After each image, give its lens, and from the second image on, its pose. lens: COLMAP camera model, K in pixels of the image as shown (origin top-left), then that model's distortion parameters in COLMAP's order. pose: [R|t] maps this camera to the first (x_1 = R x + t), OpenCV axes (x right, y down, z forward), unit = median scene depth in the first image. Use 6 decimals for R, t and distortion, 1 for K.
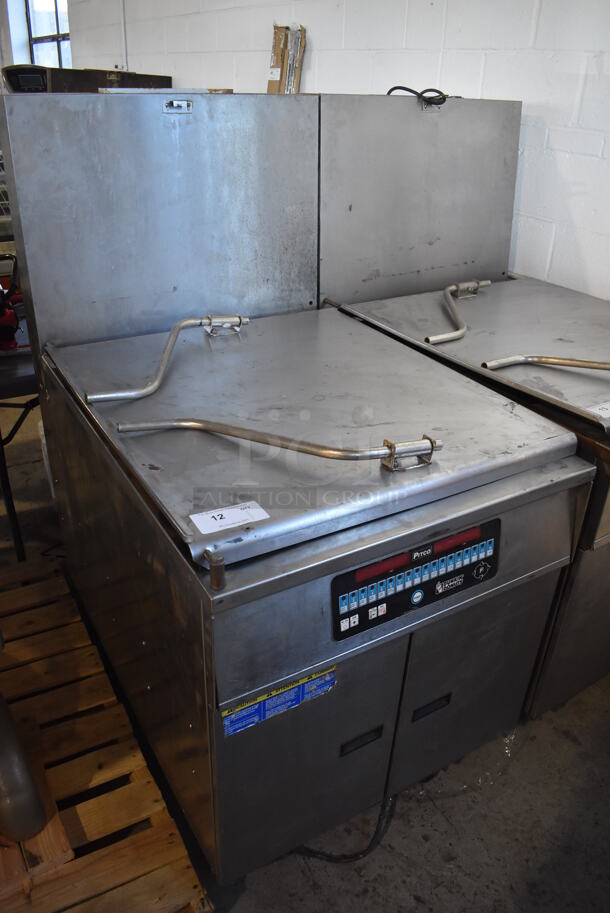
lens RADIAL K [[710.5, 0, 311.4], [0, 710.5, 458.1], [0, 0, 1]] dist [-0.103037, 0.018250]
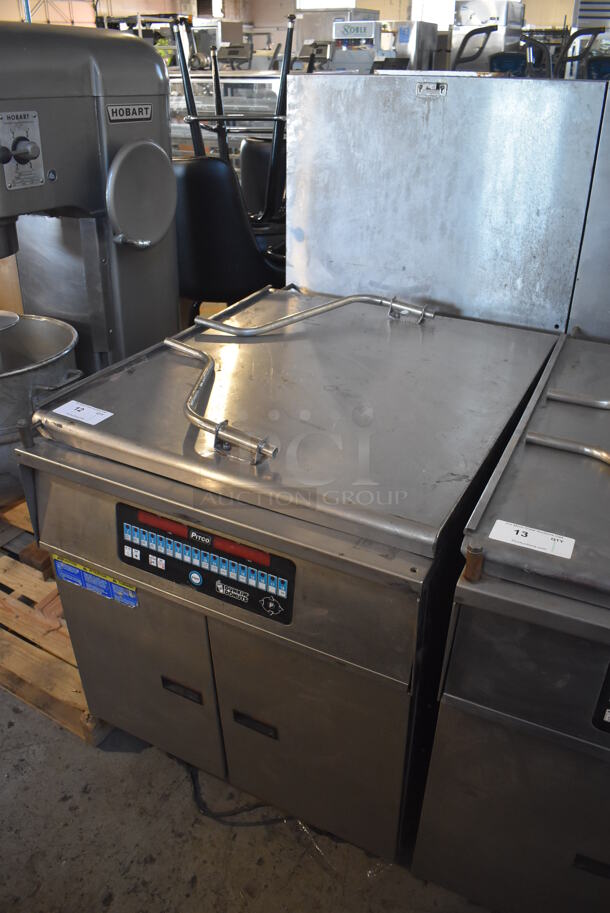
lens RADIAL K [[710.5, 0, 306.1], [0, 710.5, 459.2], [0, 0, 1]] dist [-0.103037, 0.018250]
pose [[0.510171, 0.400980, -0.760882, 0.758645], [-0.392561, 0.895706, 0.208820, -0.184137], [0.765259, 0.192159, 0.614372, 0.389130]]
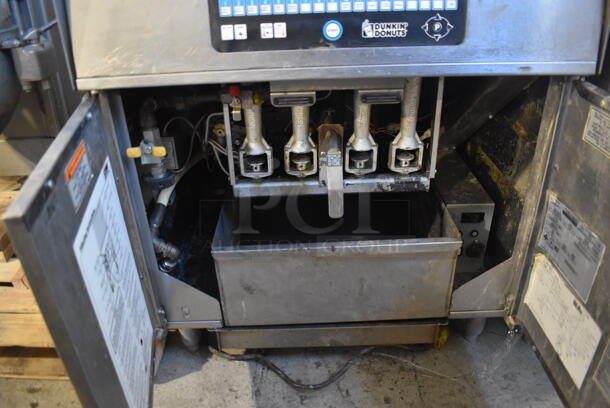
lens RADIAL K [[474.7, 0, 304.1], [0, 474.7, 203.2], [0, 0, 1]] dist [-0.103037, 0.018250]
pose [[0.860177, 0.188099, -0.474041, 0.343917], [-0.186249, 0.981159, 0.051361, 0.306729], [0.474770, 0.044110, 0.879004, 0.421475]]
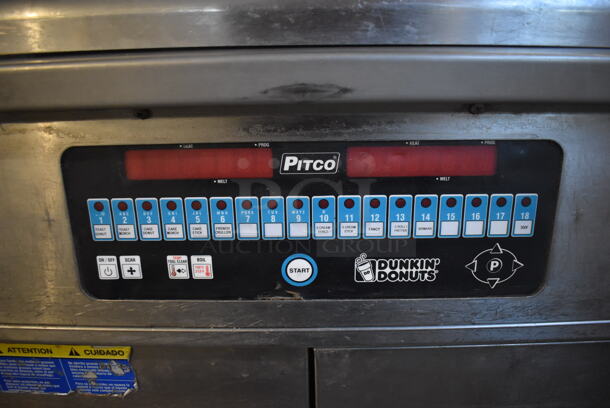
lens RADIAL K [[474.7, 0, 303.7], [0, 474.7, 207.1], [0, 0, 1]] dist [-0.103037, 0.018250]
pose [[0.846232, 0.186166, -0.499233, 0.241223], [-0.209729, 0.977717, 0.009091, 0.127344], [0.489802, 0.097011, 0.866420, 0.608358]]
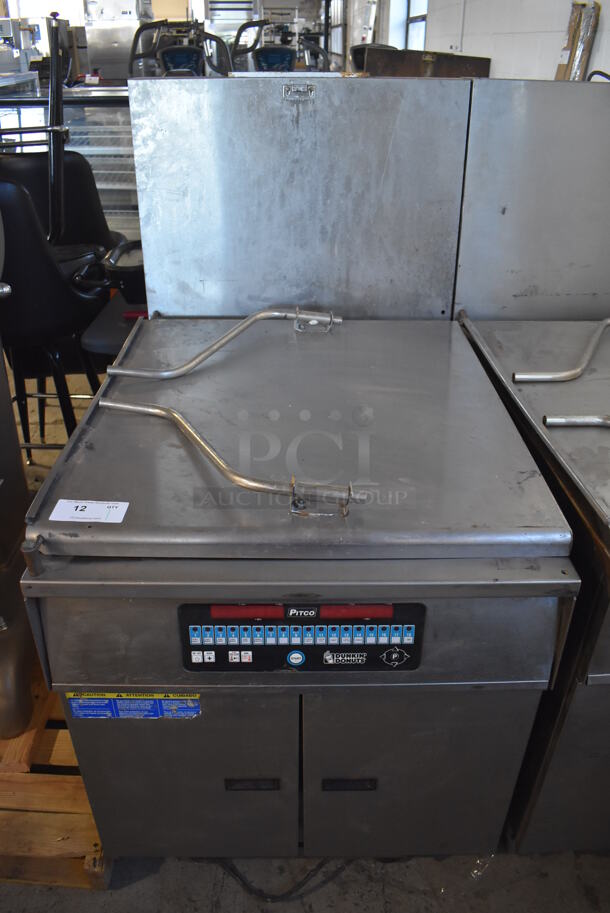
lens RADIAL K [[710.5, 0, 308.4], [0, 710.5, 457.9], [0, 0, 1]] dist [-0.103037, 0.018250]
pose [[0.862441, 0.232432, -0.449634, 0.411370], [-0.222292, 0.972007, 0.076087, -0.095545], [0.454733, 0.034330, 0.889966, 0.178270]]
